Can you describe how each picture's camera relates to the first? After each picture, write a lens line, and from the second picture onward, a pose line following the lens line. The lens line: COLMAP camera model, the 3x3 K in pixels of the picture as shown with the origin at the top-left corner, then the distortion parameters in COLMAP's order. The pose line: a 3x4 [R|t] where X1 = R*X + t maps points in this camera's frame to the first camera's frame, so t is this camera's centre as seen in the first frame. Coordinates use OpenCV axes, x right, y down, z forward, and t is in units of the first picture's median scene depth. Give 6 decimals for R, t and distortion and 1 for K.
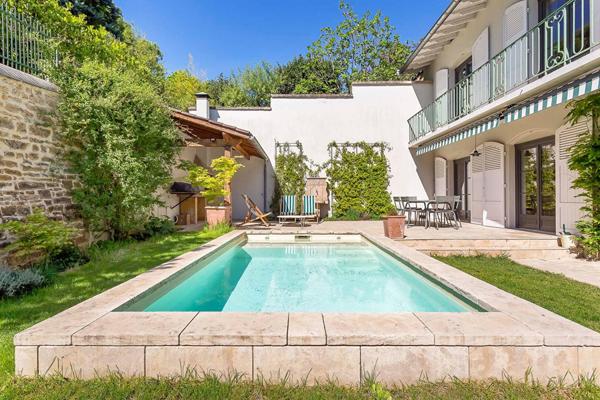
lens RADIAL K [[289.4, 0, 295.8], [0, 289.4, 198.4], [0, 0, 1]] dist [0.002938, 0.002004]
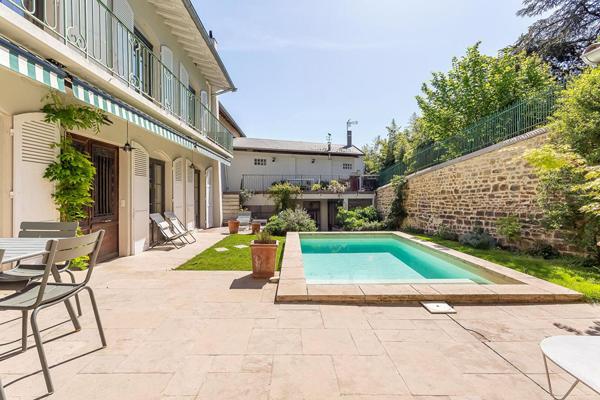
lens RADIAL K [[289.4, 0, 297.1], [0, 289.4, 196.3], [0, 0, 1]] dist [0.002938, 0.002004]
pose [[-0.999933, -0.001065, -0.011546, 0.195683], [-0.001142, 0.999977, 0.006636, -0.039283], [0.011539, 0.006649, -0.999911, 1.290419]]
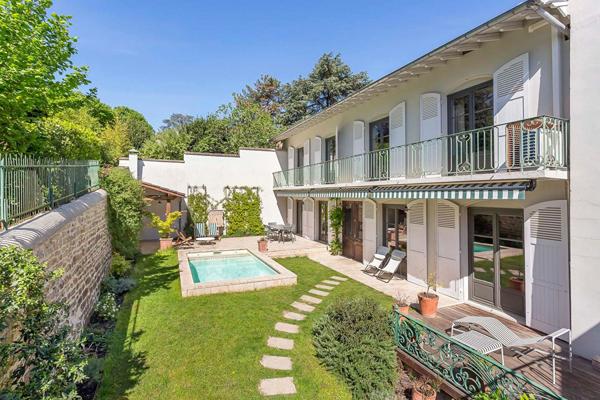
lens RADIAL K [[289.4, 0, 297.7], [0, 289.4, 193.9], [0, 0, 1]] dist [0.002938, 0.002004]
pose [[0.907462, 0.014891, 0.419870, -0.181550], [-0.012558, 0.999887, -0.008319, -0.148086], [-0.419946, 0.002277, 0.907546, -0.575990]]
